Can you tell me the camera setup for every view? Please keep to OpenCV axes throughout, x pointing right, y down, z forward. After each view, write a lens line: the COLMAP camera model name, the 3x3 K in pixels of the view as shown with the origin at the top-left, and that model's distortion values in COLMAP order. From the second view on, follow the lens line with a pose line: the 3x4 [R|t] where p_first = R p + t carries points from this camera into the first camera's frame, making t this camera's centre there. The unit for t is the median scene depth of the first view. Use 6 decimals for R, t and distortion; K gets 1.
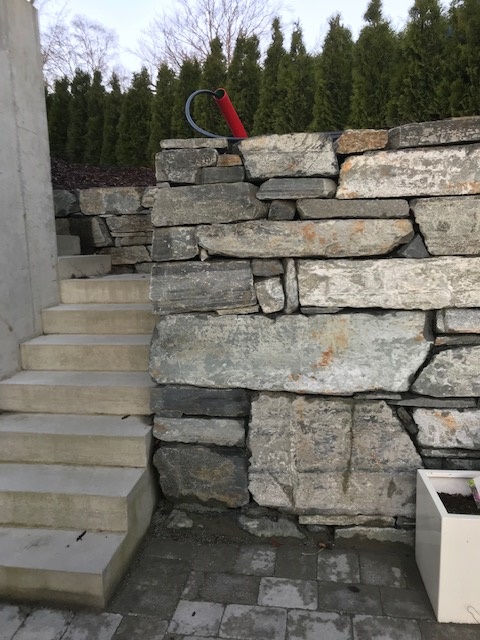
lens RADIAL K [[521.0, 0, 237.3], [0, 521.0, 321.2], [0, 0, 1]] dist [0.041830, -0.042025]
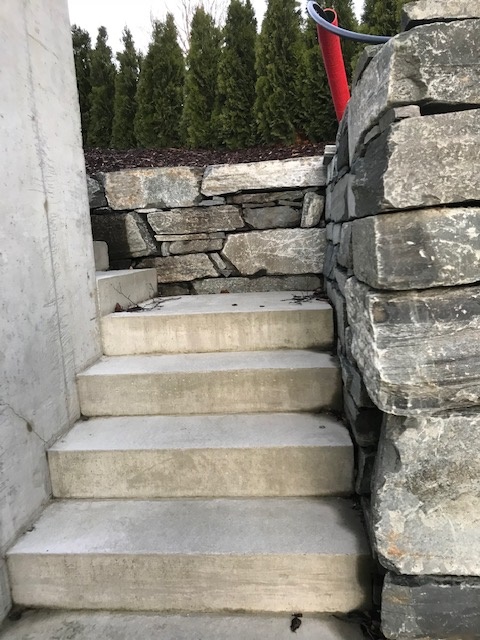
lens RADIAL K [[521.0, 0, 245.8], [0, 521.0, 321.5], [0, 0, 1]] dist [0.041830, -0.042025]
pose [[0.997702, -0.036209, 0.057272, -0.270519], [0.036539, 0.999321, -0.004727, -0.082929], [-0.057062, 0.006809, 0.998347, 0.521974]]
